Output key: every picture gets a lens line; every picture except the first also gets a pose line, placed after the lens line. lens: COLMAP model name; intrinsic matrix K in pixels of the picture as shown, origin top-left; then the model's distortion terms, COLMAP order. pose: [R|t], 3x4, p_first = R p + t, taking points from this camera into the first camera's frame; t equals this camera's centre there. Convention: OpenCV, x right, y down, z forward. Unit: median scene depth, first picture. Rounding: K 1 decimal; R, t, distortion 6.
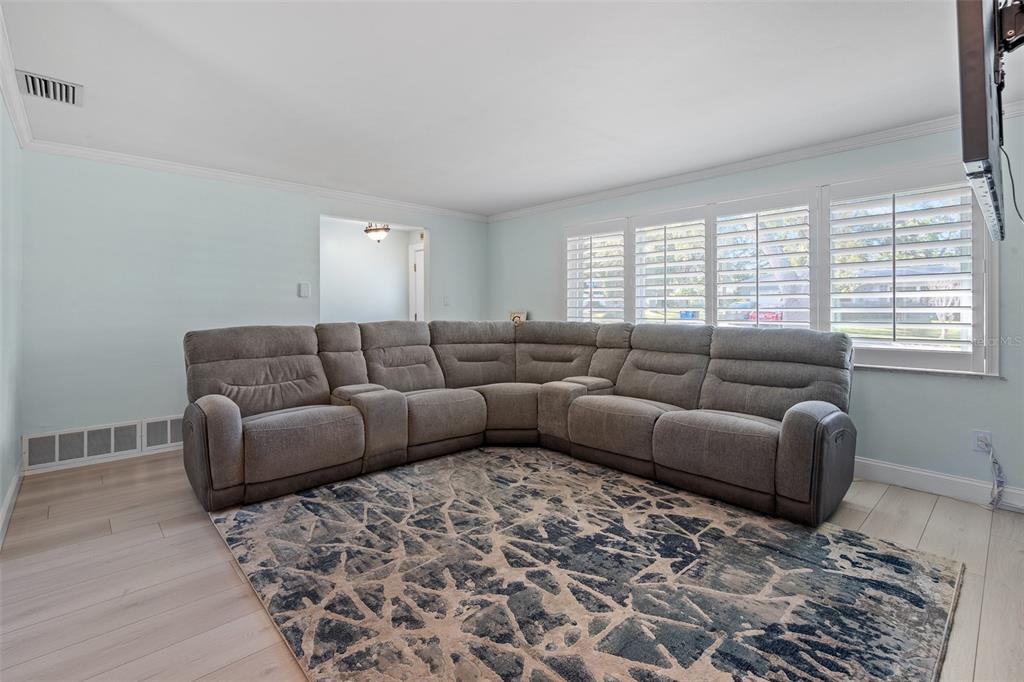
lens RADIAL K [[467.4, 0, 512.2], [0, 467.4, 299.4], [0, 0, 1]] dist [-0.007792, 0.002078]
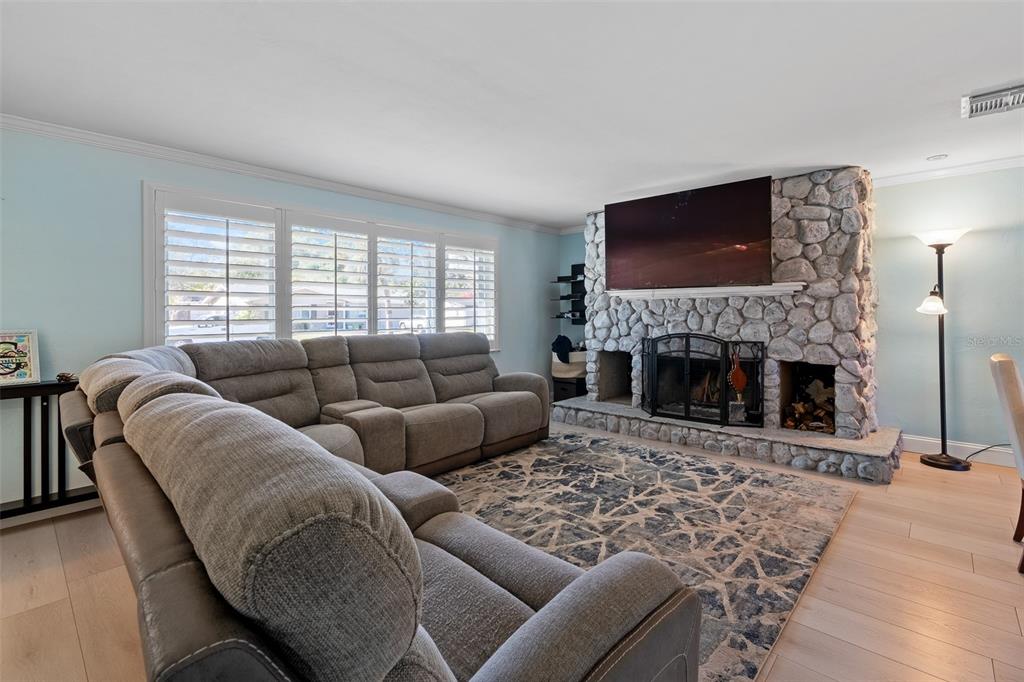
lens RADIAL K [[467.4, 0, 500.5], [0, 467.4, 313.0], [0, 0, 1]] dist [-0.007792, 0.002078]
pose [[-0.056716, 0.004450, 0.998380, -1.125214], [-0.008944, 0.999948, -0.004965, 0.012196], [-0.998350, -0.009212, -0.056673, 1.263241]]
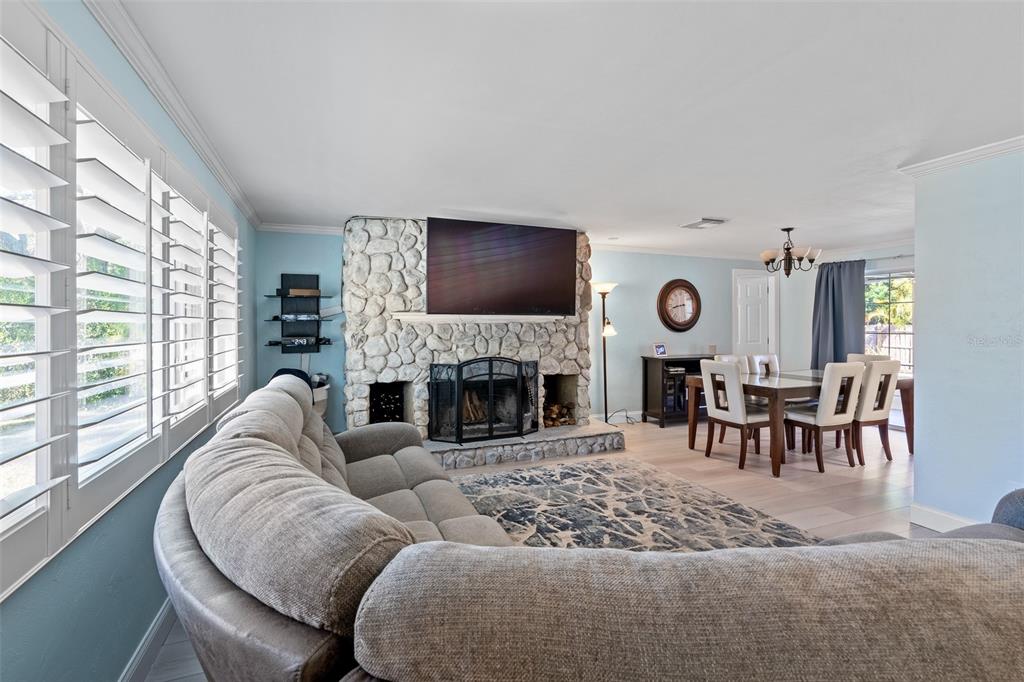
lens RADIAL K [[467.4, 0, 510.5], [0, 467.4, 325.9], [0, 0, 1]] dist [-0.007792, 0.002078]
pose [[-0.928806, 0.006354, 0.370512, -0.150017], [0.001840, 0.999920, -0.012533, -0.027472], [-0.370562, -0.010959, -0.928743, 2.177422]]
